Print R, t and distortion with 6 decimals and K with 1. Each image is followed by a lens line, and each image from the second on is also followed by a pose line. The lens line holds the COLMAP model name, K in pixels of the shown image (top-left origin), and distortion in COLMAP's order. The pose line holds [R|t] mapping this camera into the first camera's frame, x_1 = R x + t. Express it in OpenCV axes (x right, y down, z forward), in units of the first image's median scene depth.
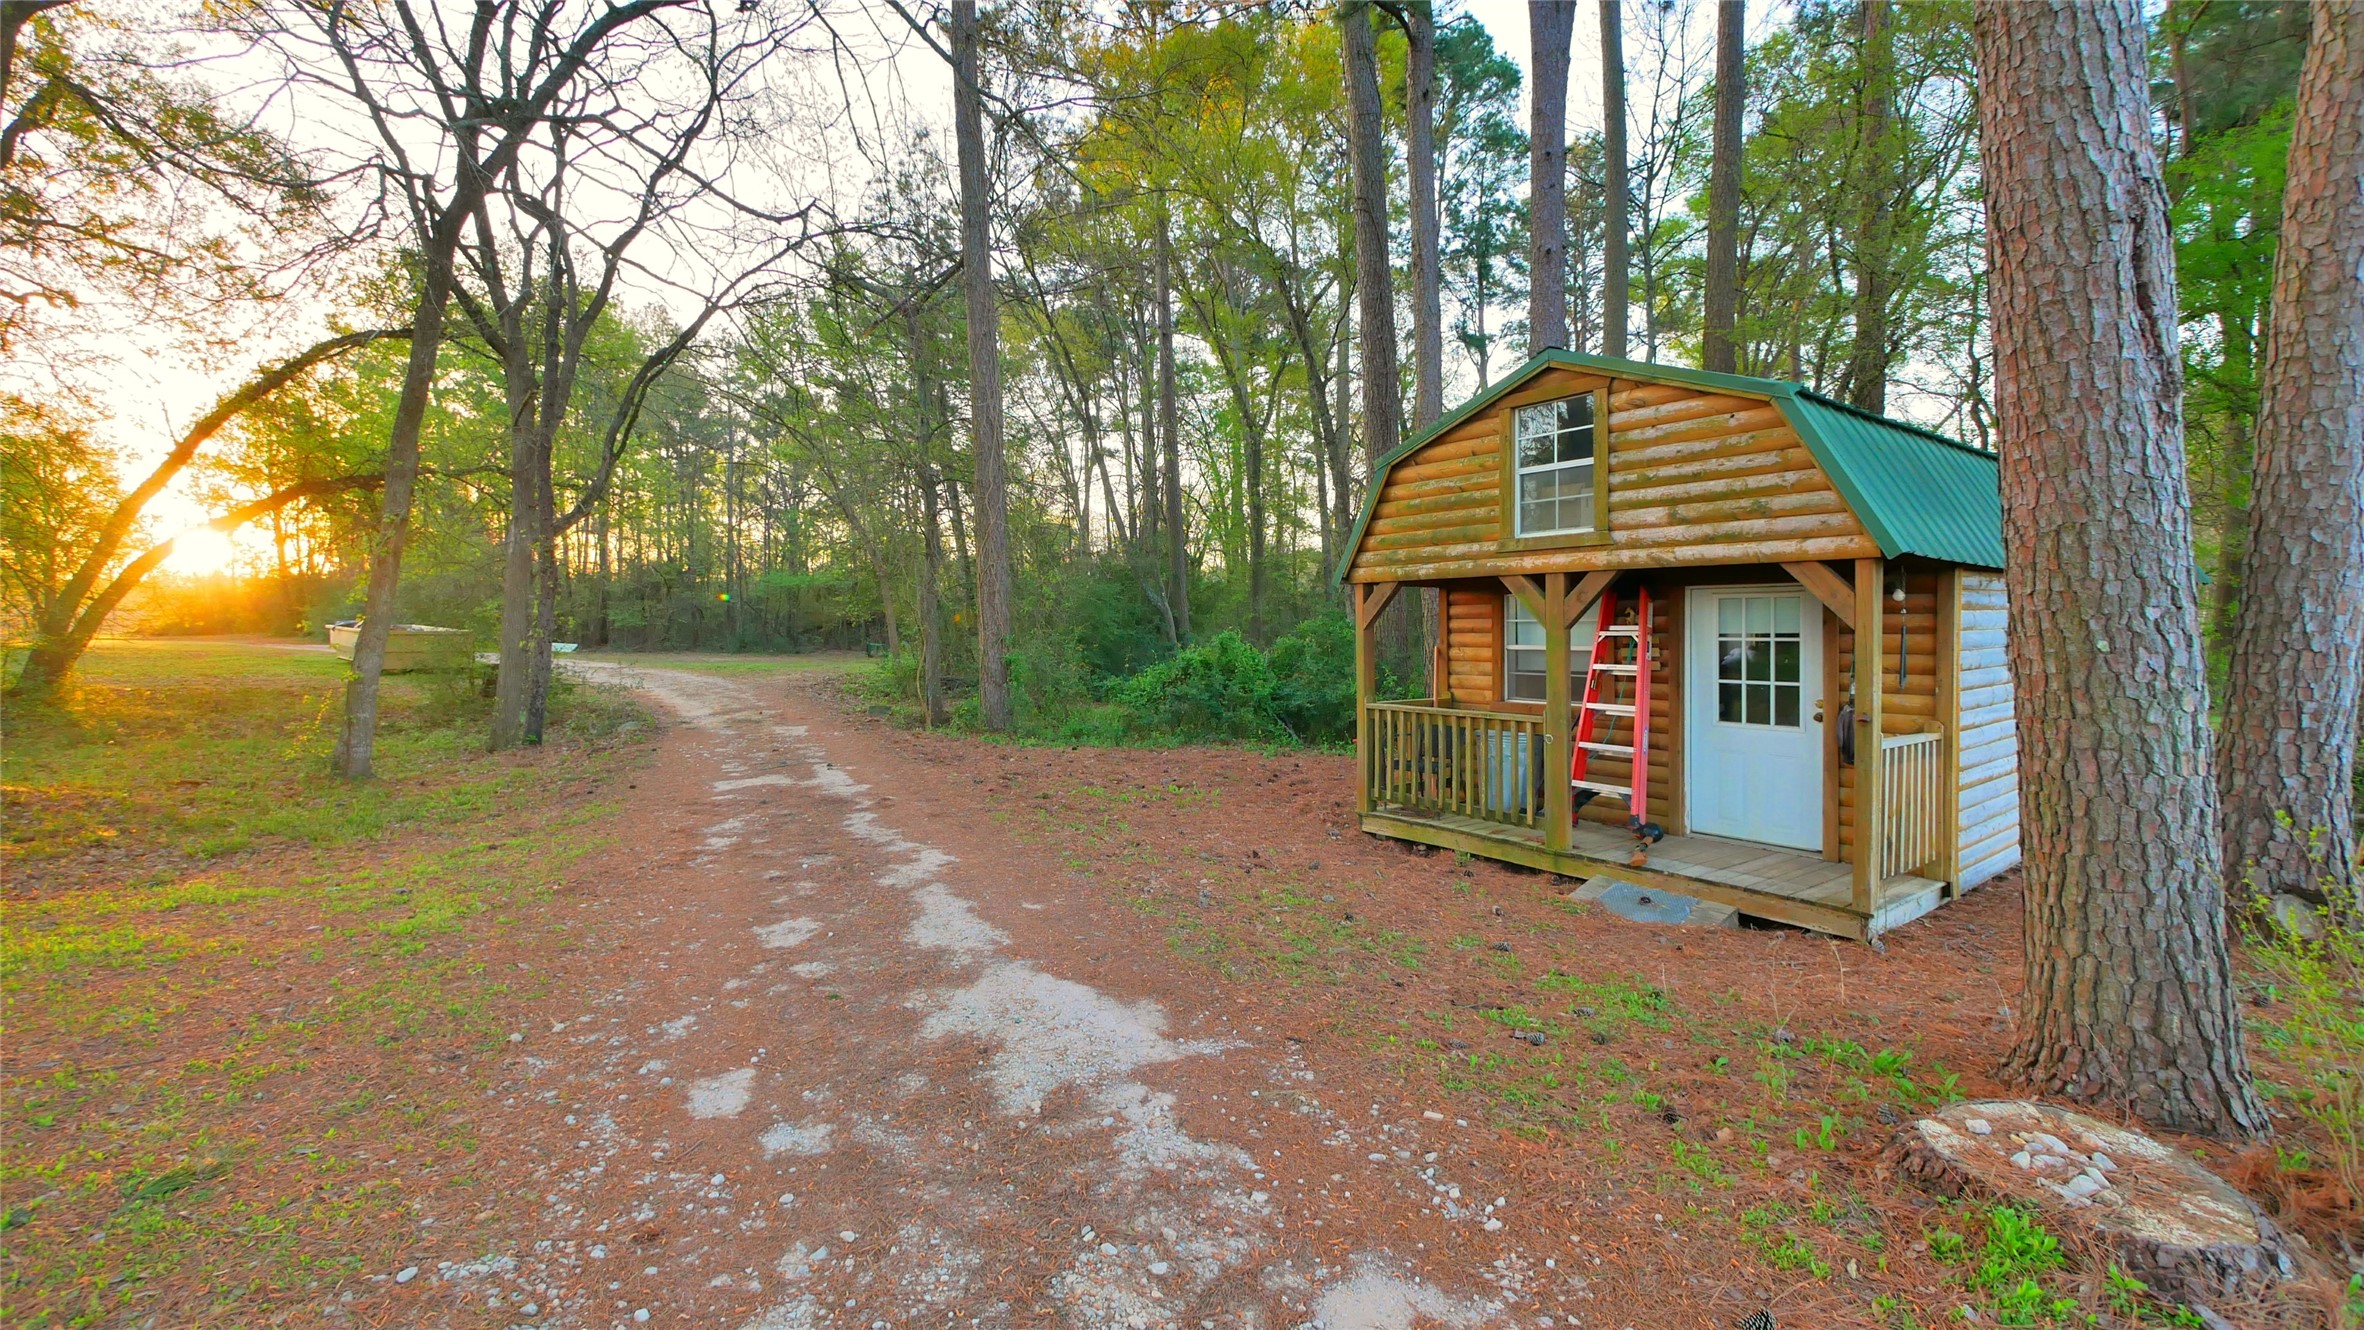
lens RADIAL K [[979.1, 0, 1174.2], [0, 979.1, 643.1], [0, 0, 1]] dist [-0.005818, 0.000020]
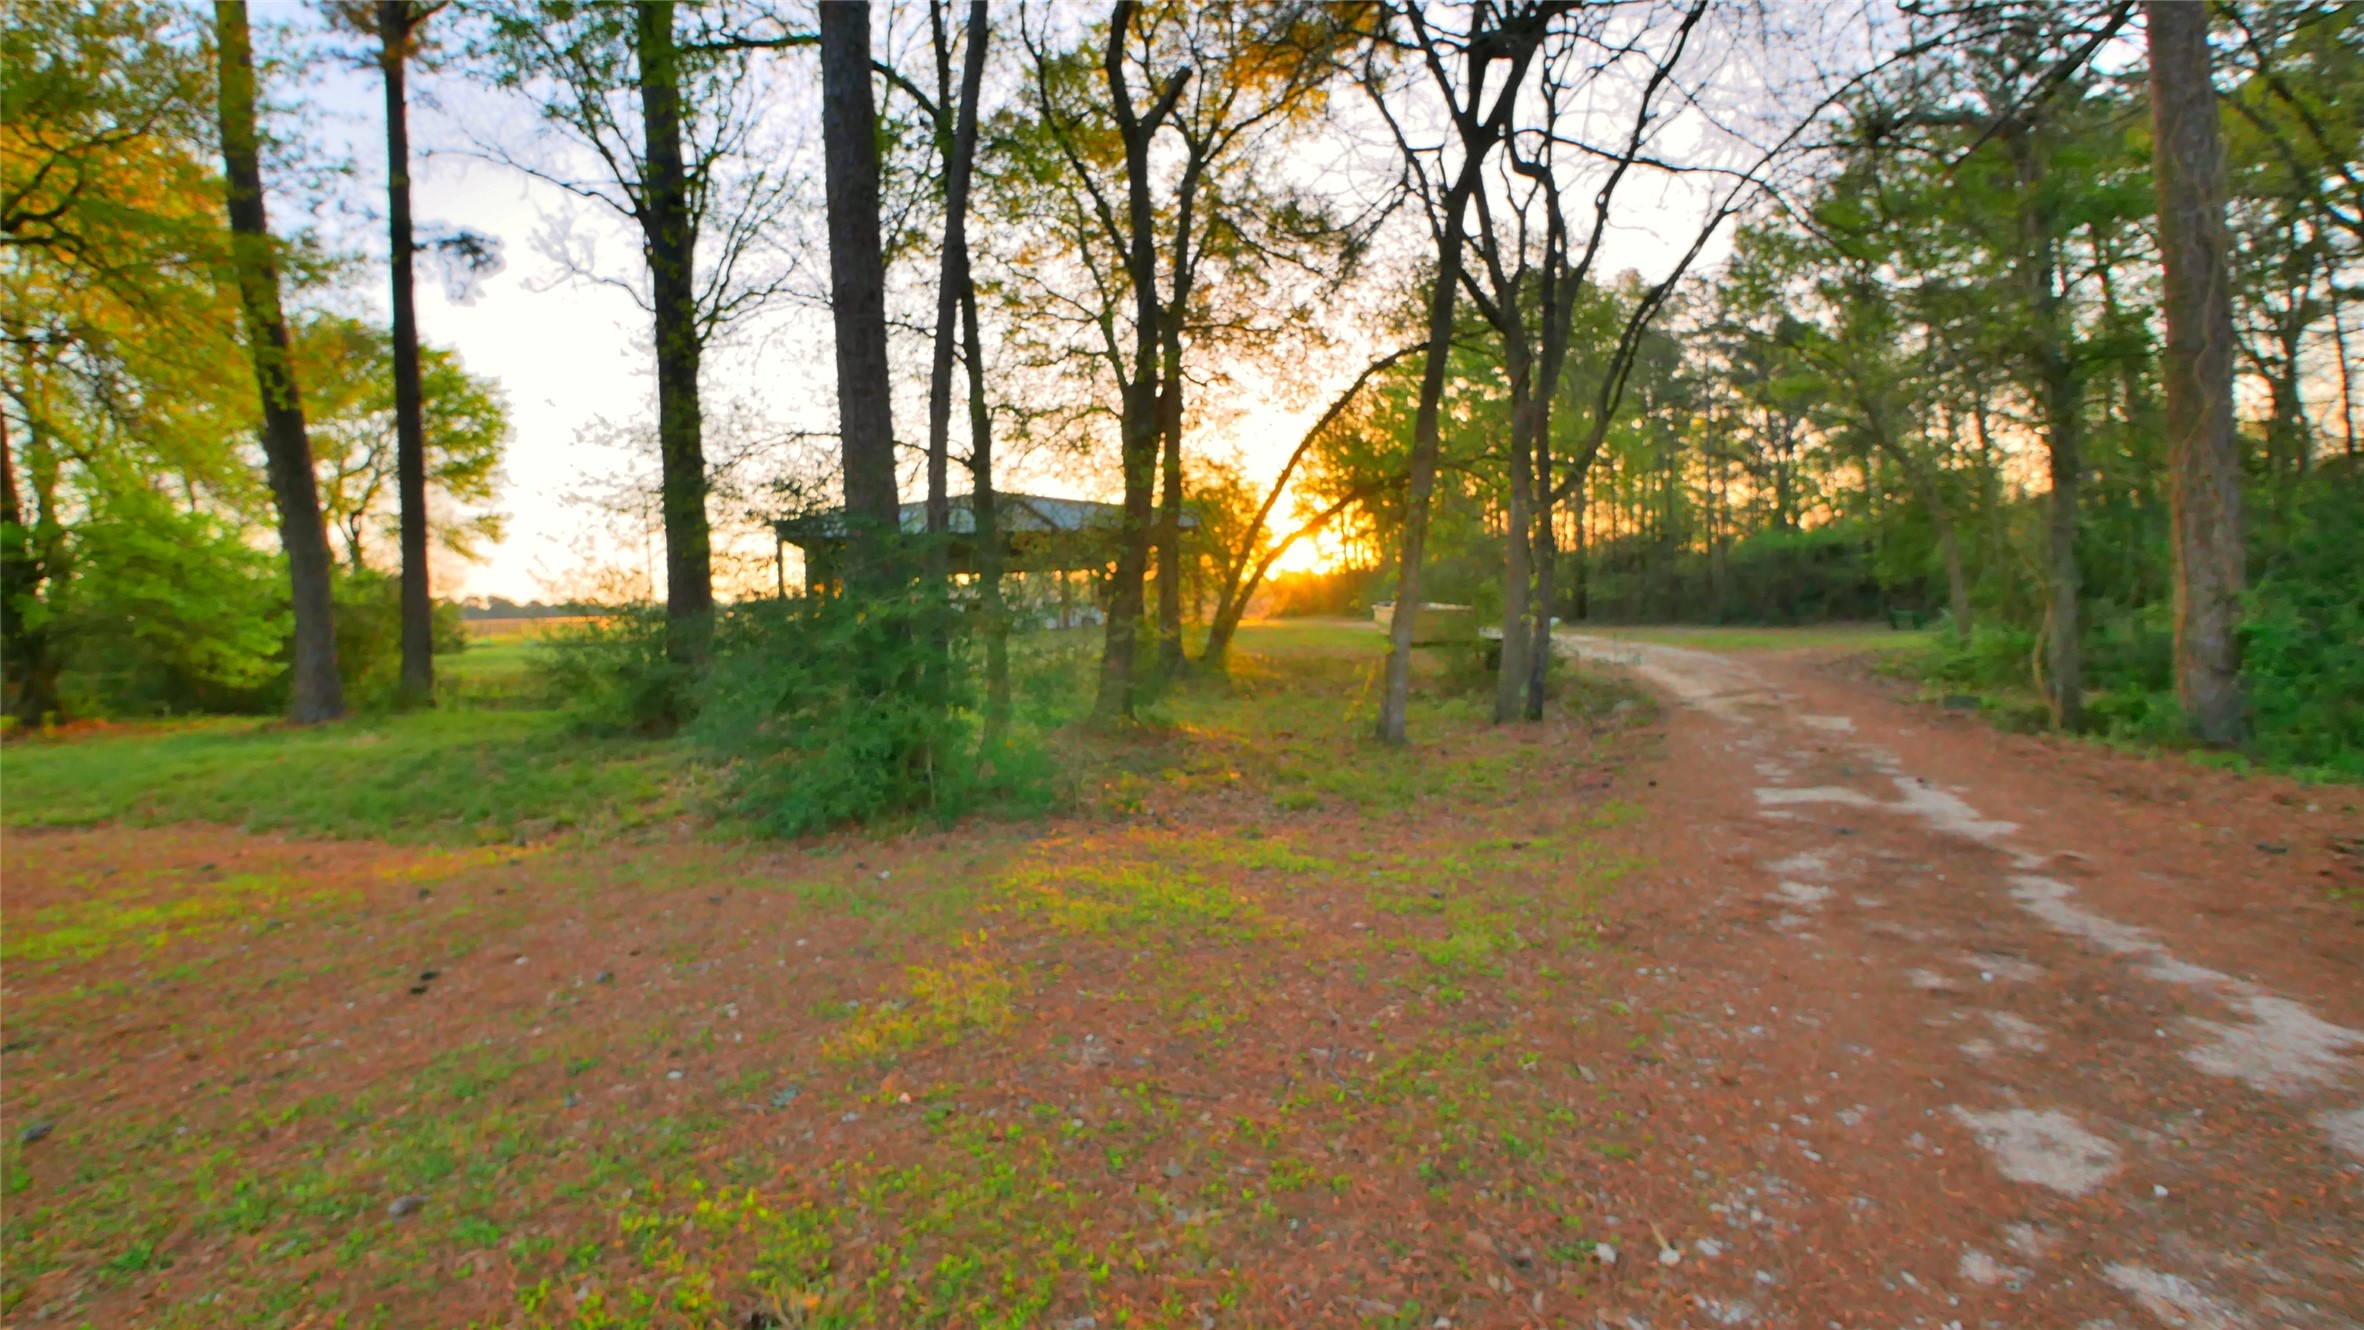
lens RADIAL K [[979.1, 0, 1179.6], [0, 979.1, 642.2], [0, 0, 1]] dist [-0.005818, 0.000020]
pose [[0.612309, 0.003776, -0.790610, -0.075381], [0.016831, 0.999700, 0.017810, 0.001683], [0.790439, -0.024212, 0.612061, 0.089908]]
